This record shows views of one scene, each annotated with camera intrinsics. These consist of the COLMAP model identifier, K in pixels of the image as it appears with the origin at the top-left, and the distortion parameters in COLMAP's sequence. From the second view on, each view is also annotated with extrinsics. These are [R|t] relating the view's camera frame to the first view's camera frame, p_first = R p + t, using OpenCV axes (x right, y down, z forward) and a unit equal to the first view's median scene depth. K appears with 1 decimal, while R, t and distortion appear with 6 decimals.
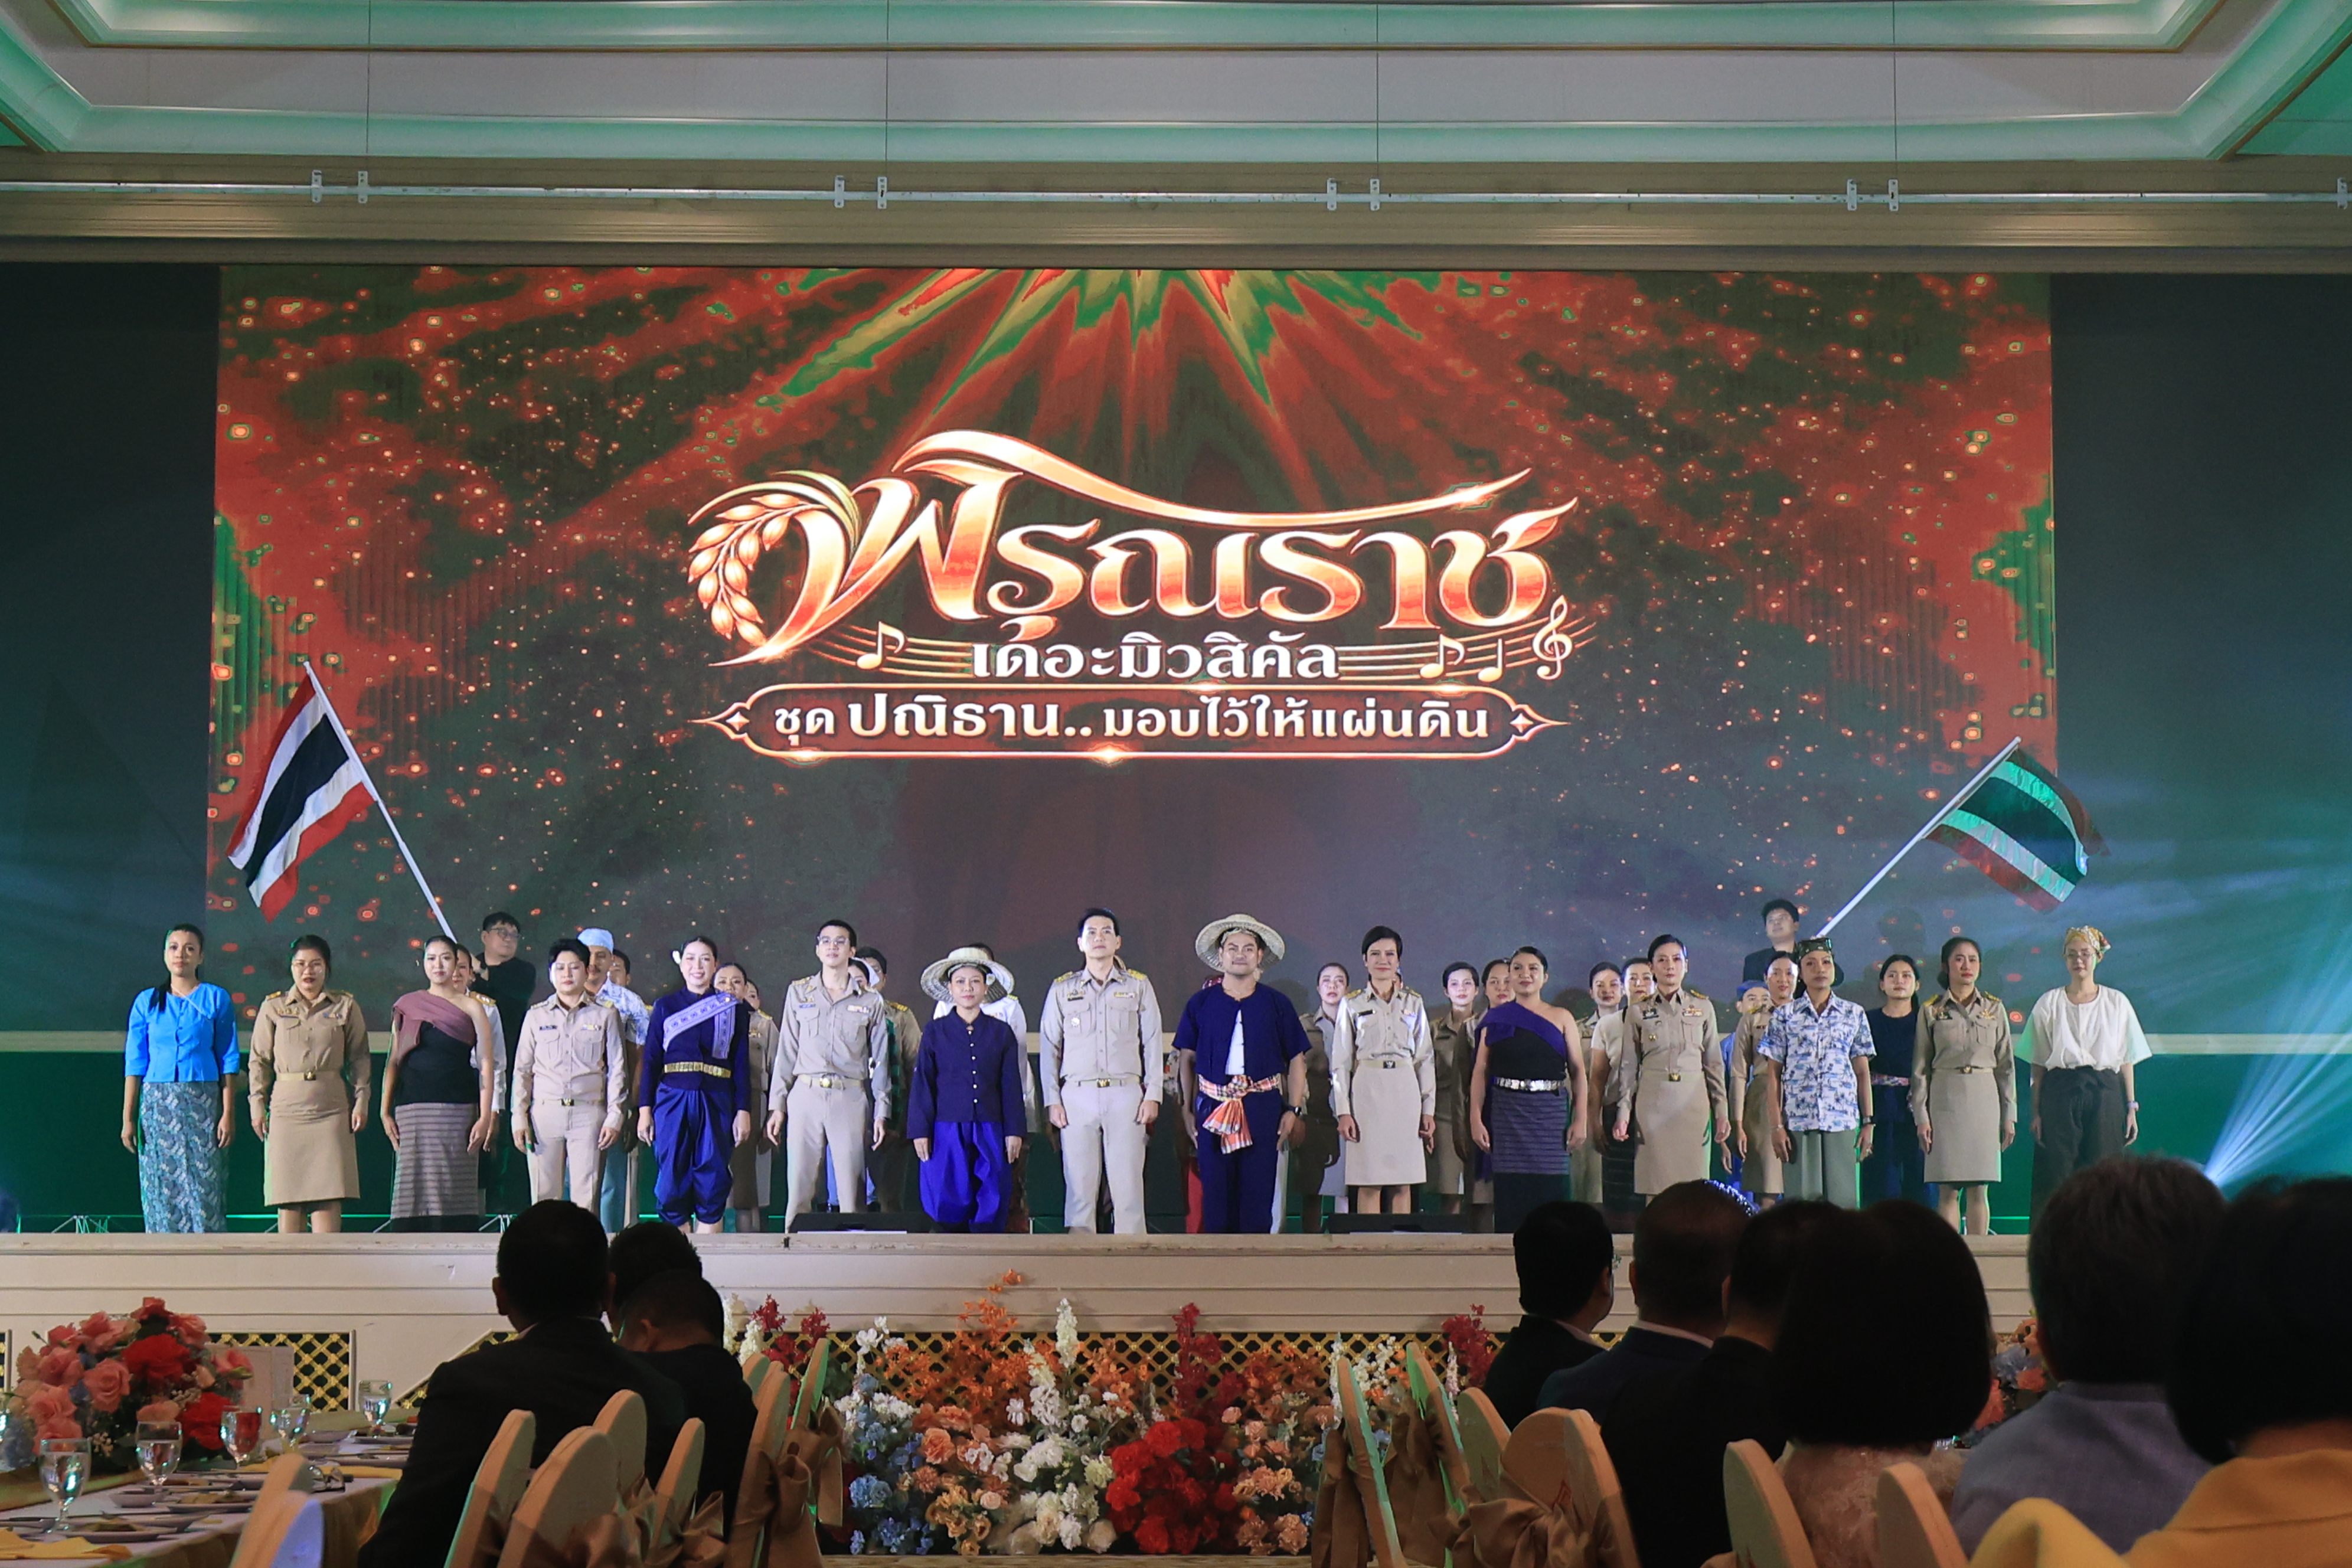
lens RADIAL K [[4627.3, 0, 1176.0], [0, 4627.3, 784.0], [0, 0, 1]] dist [0.019590, -0.013687]
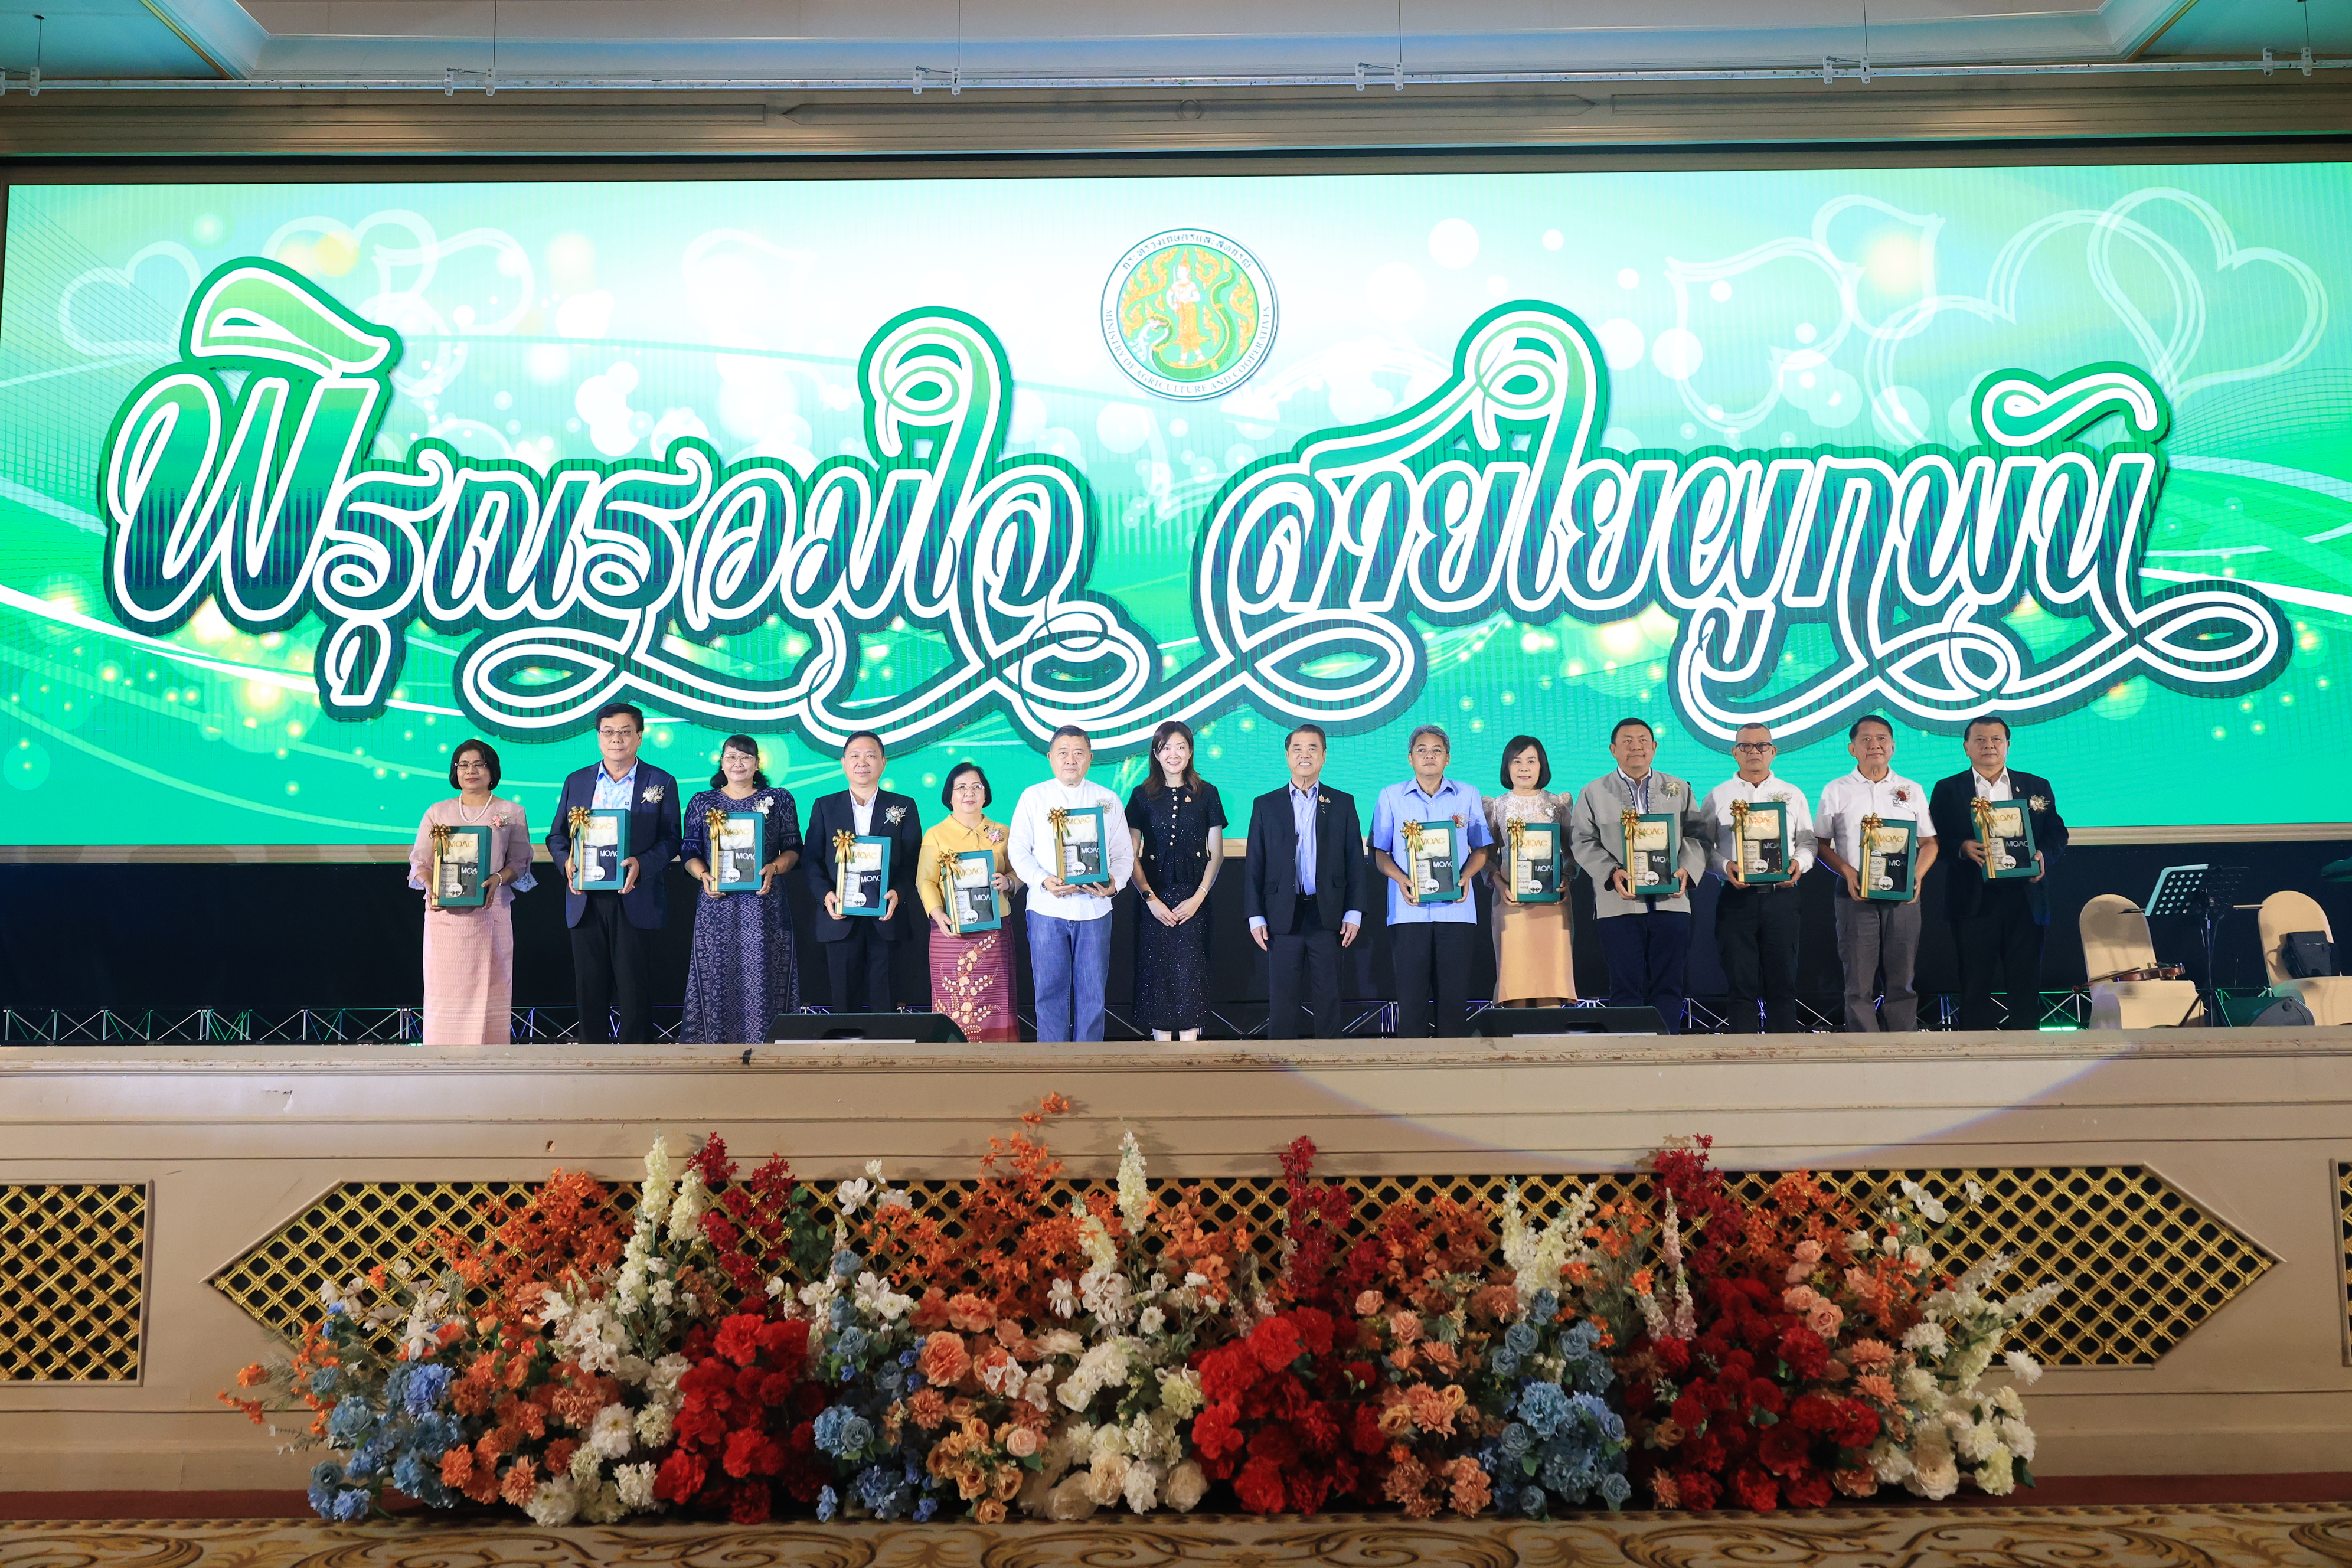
lens RADIAL K [[2201.5, 0, 1160.5], [0, 2201.5, 744.7], [0, 0, 1]] dist [-0.024163, 0.022817]
pose [[0.999888, -0.011013, -0.010126, -0.015204], [0.010855, 0.999820, -0.015580, 0.057220], [0.010296, 0.015469, 0.999827, 0.667278]]
